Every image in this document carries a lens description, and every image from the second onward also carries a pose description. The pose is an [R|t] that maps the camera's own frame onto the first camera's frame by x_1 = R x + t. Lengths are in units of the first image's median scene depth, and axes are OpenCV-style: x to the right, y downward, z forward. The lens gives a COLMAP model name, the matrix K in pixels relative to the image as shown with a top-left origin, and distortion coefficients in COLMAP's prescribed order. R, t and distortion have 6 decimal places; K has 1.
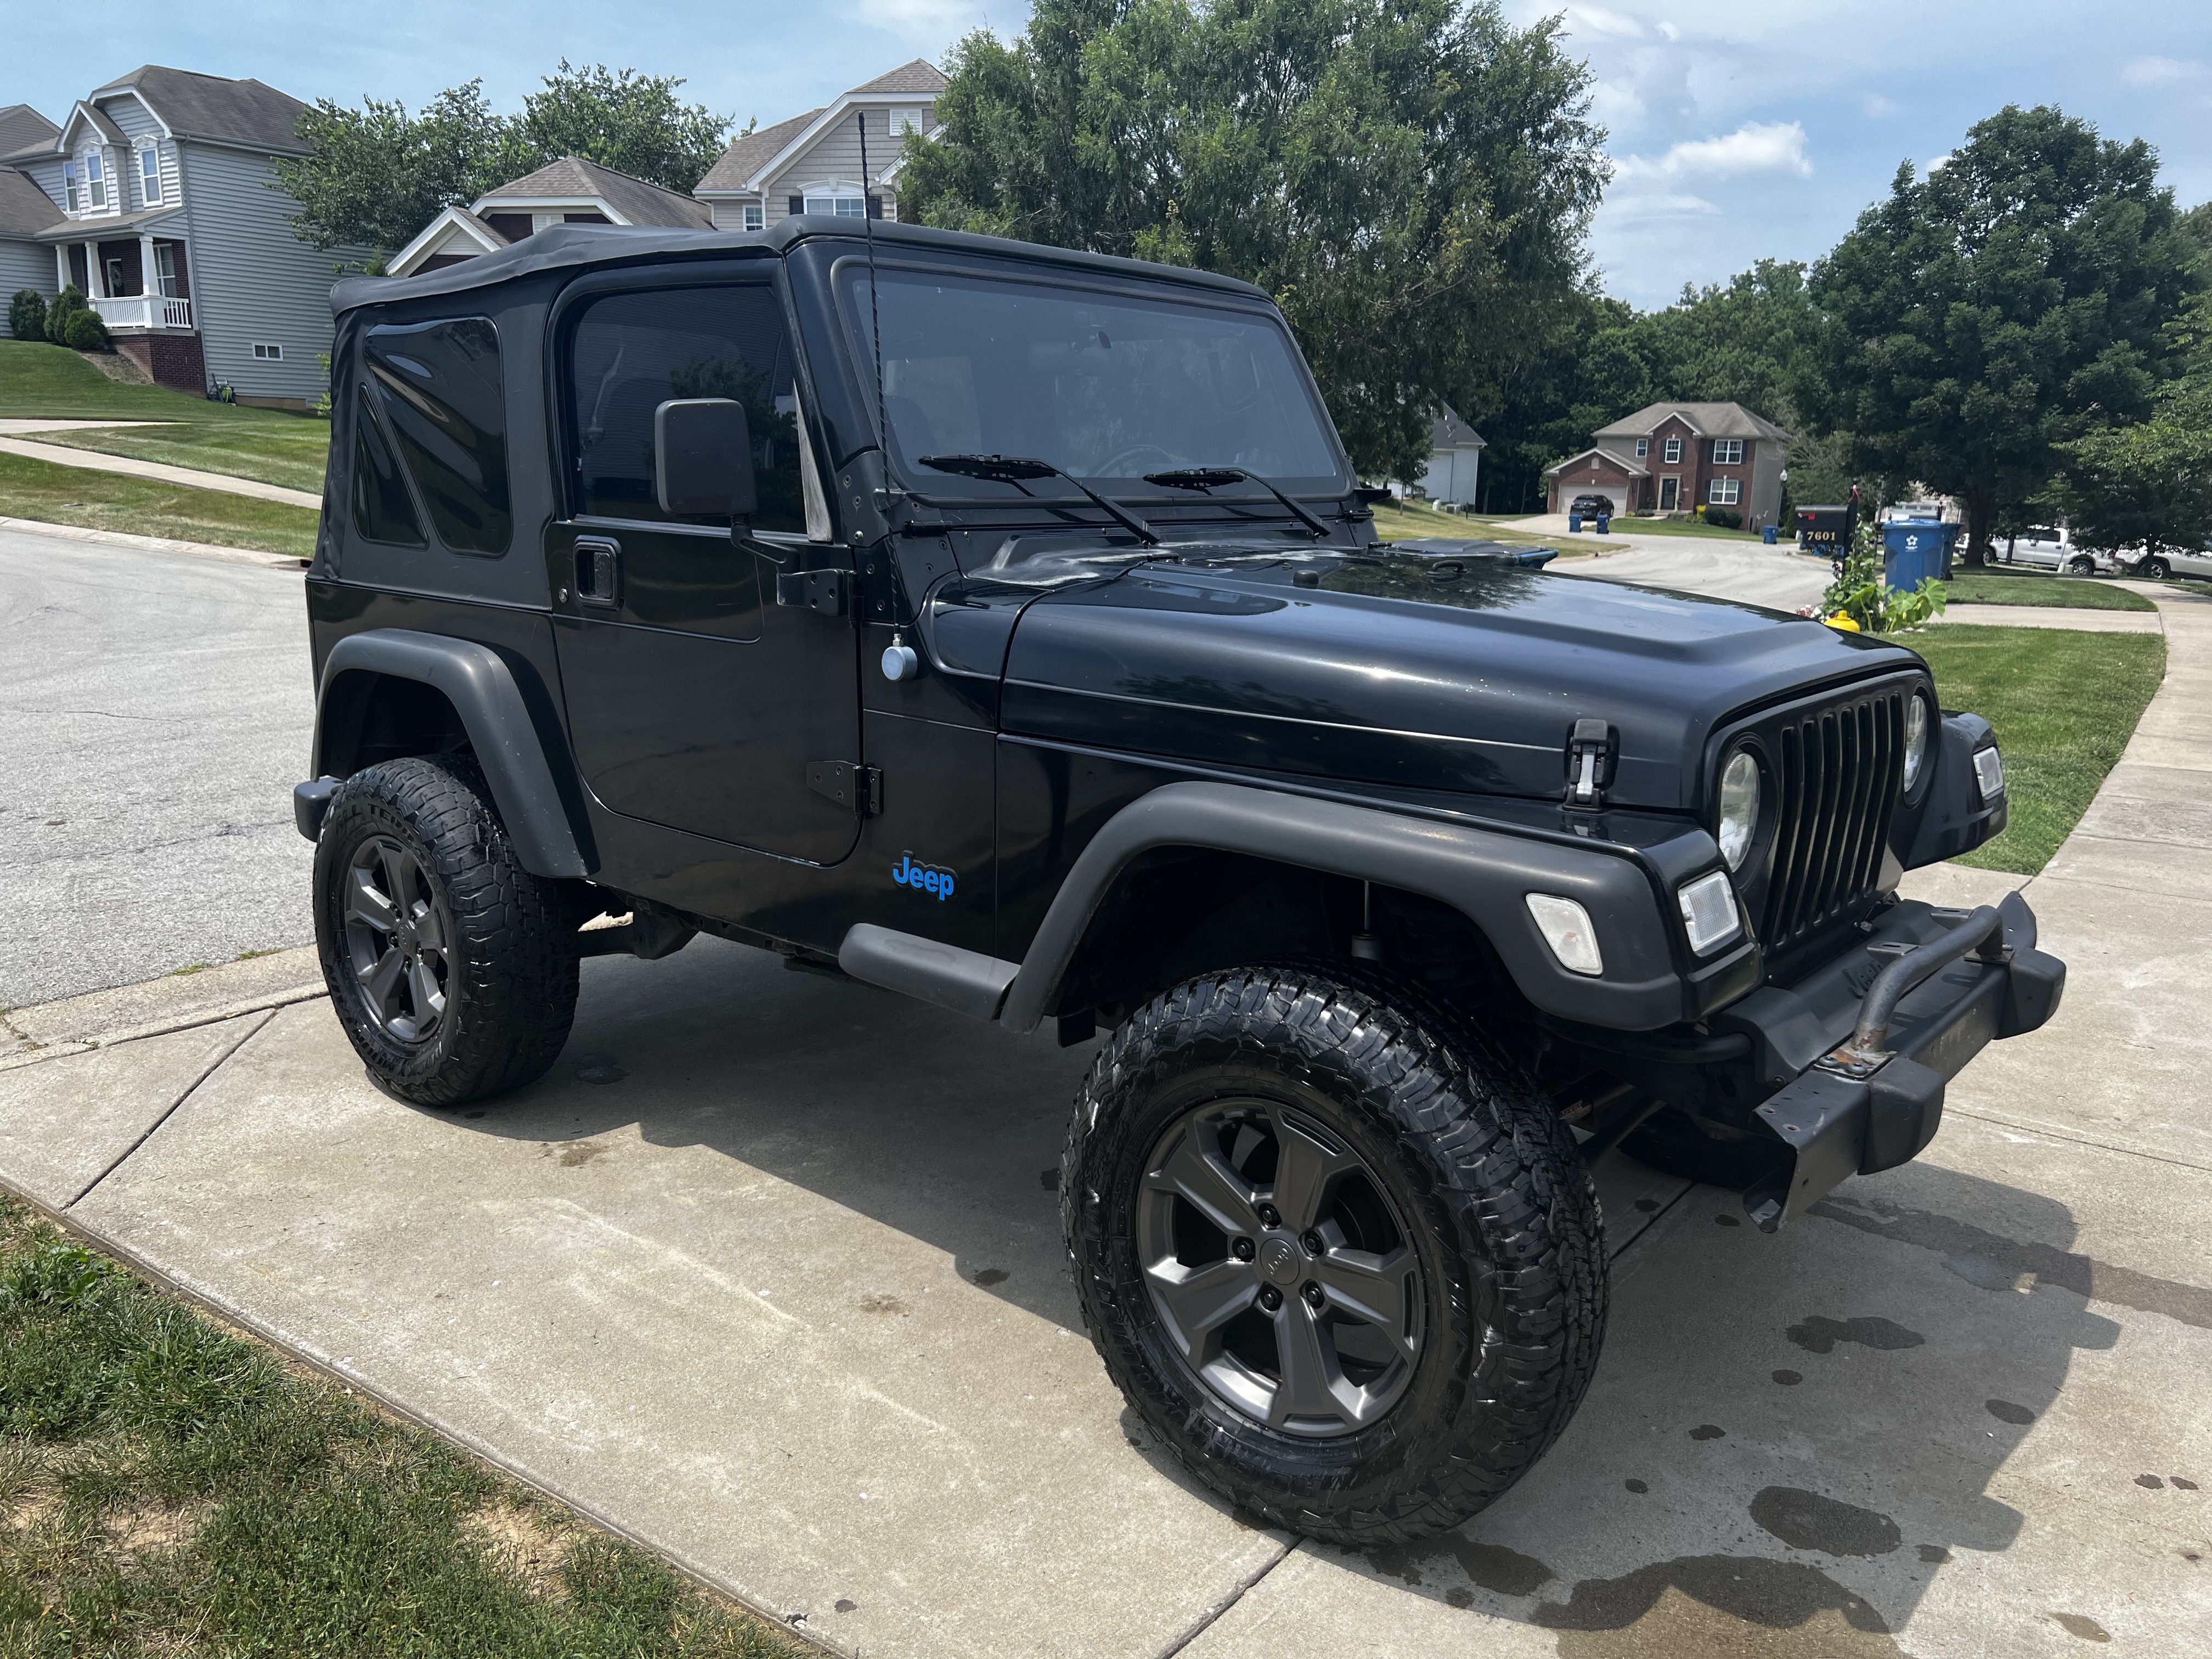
lens RADIAL K [[1666.6, 0, 1119.0], [0, 1666.6, 815.6], [0, 0, 1]] dist [0.010983, -0.007487]
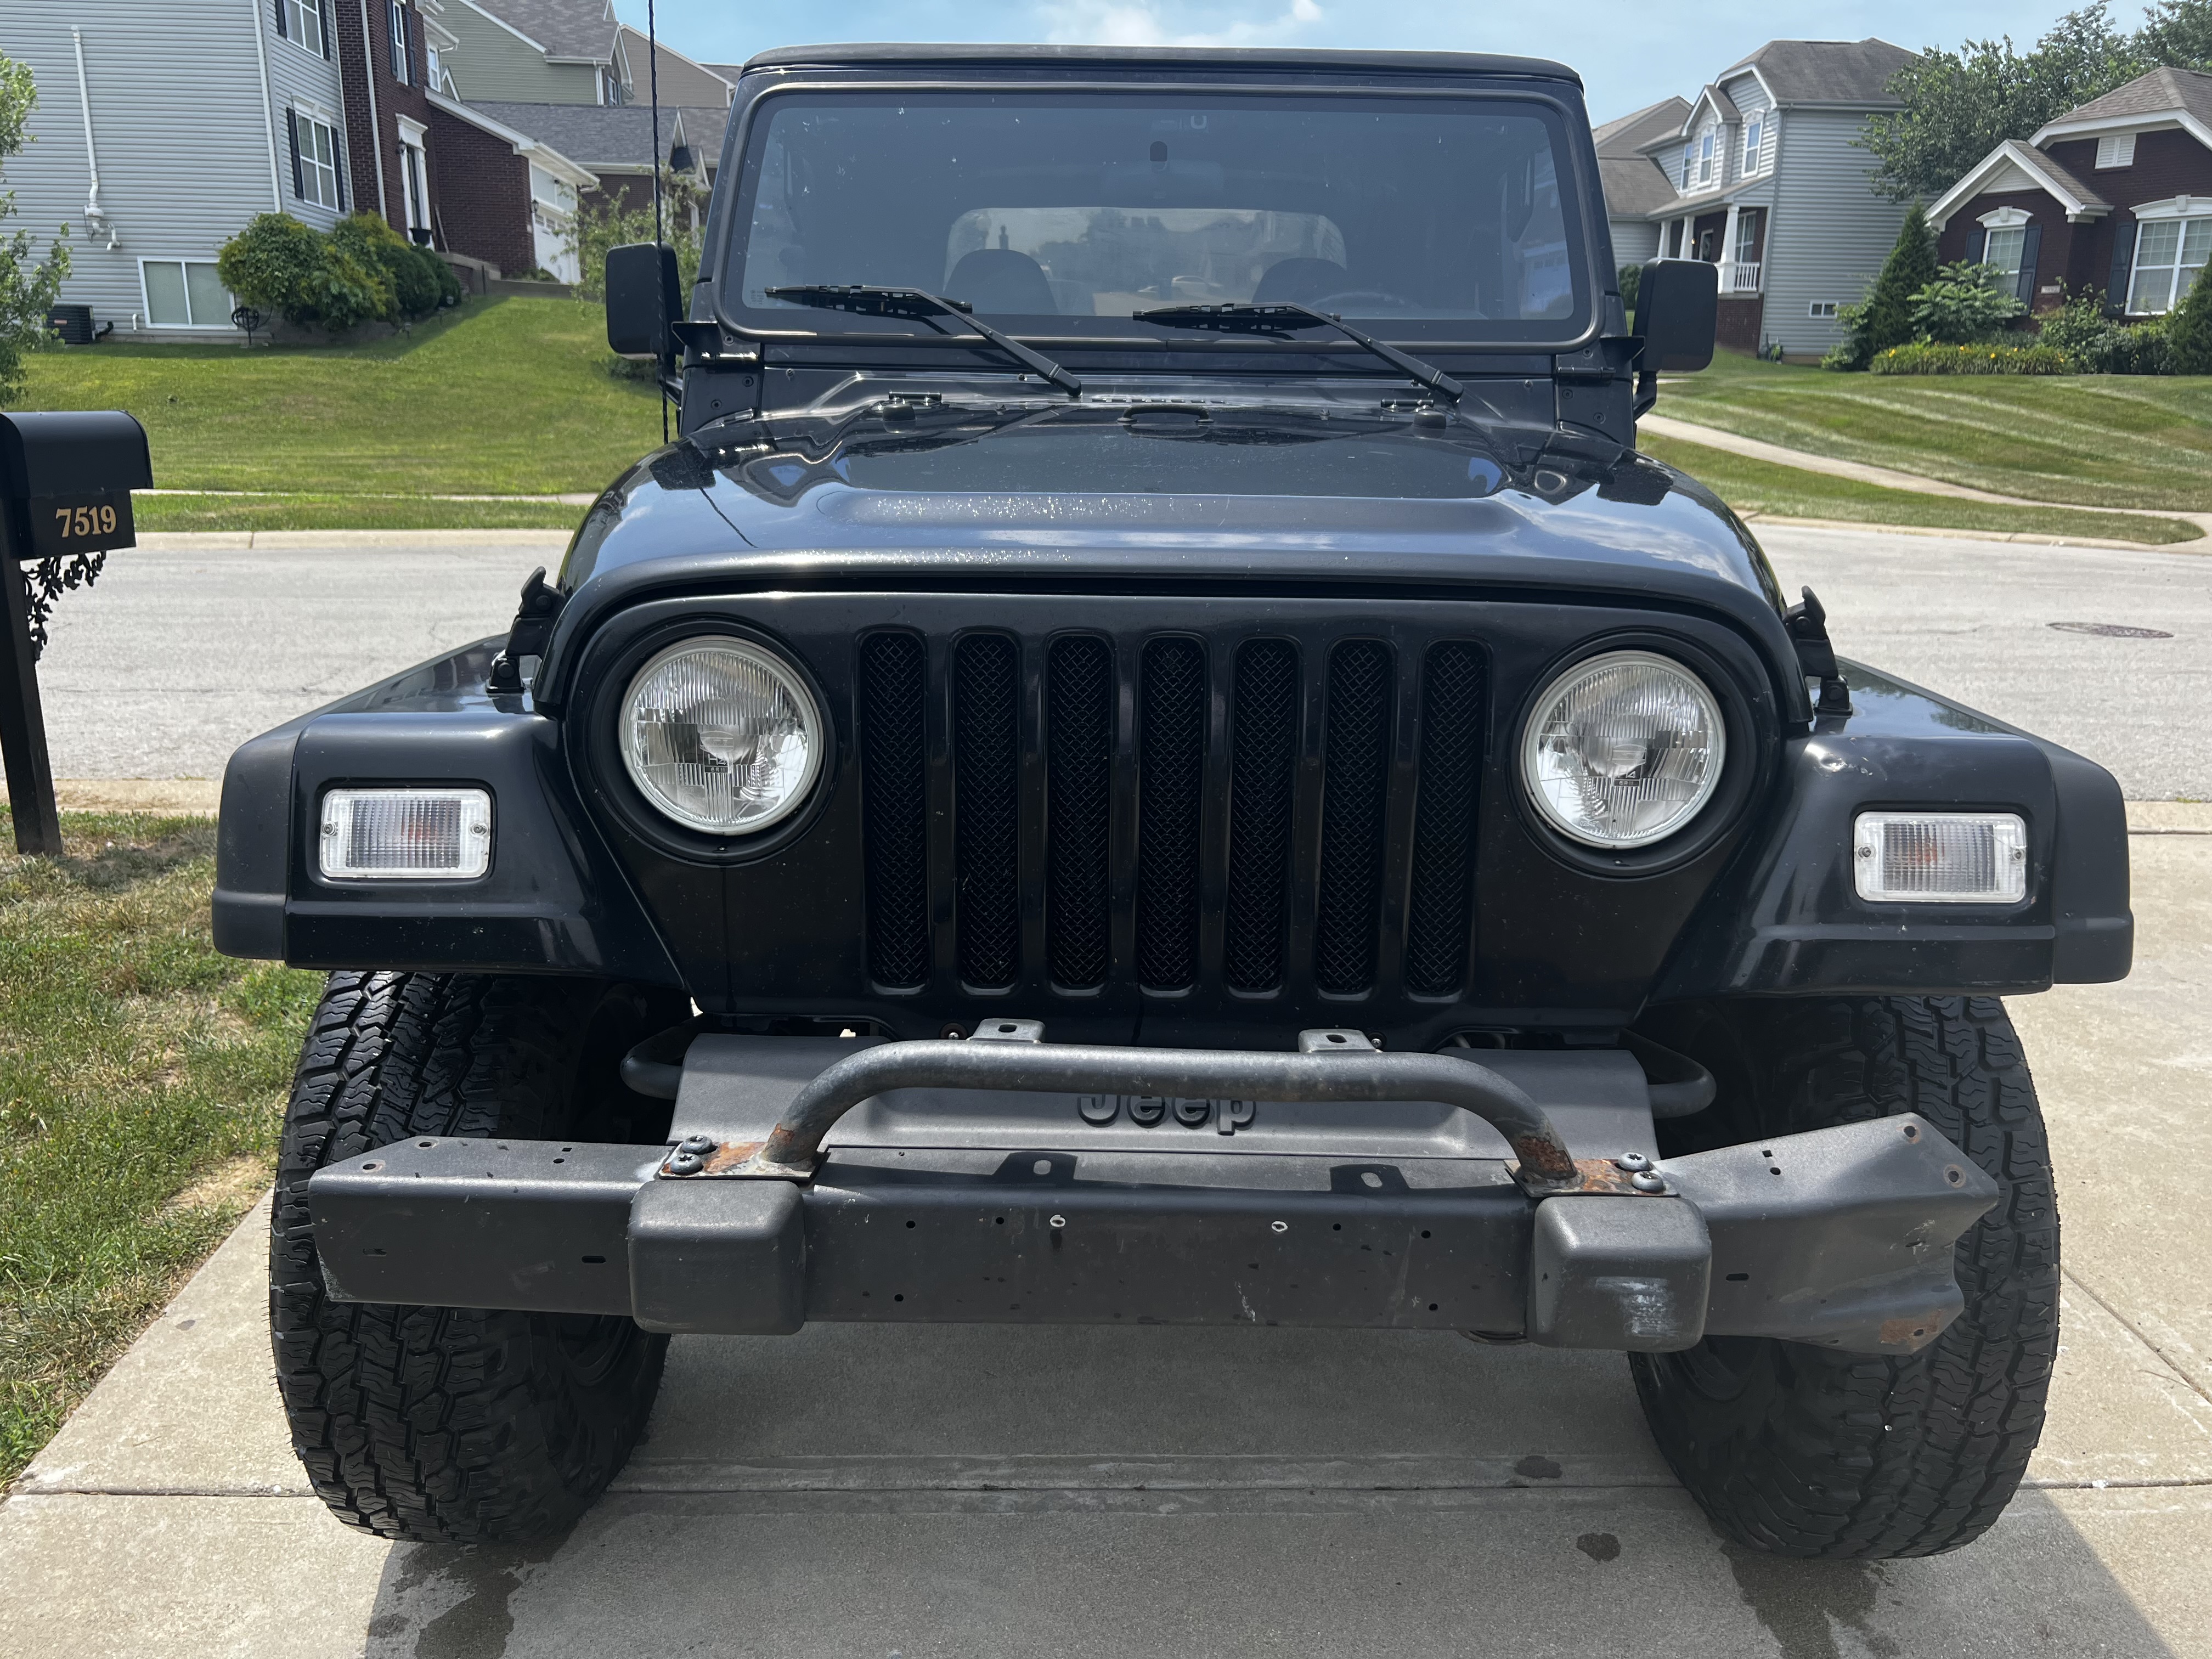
lens RADIAL K [[1666.6, 0, 1119.0], [0, 1666.6, 815.6], [0, 0, 1]] dist [0.010983, -0.007487]
pose [[0.641884, 0.179068, -0.745600, 0.575911], [-0.162446, 0.982036, 0.096002, -0.035658], [0.749397, 0.059498, 0.659442, 0.414947]]
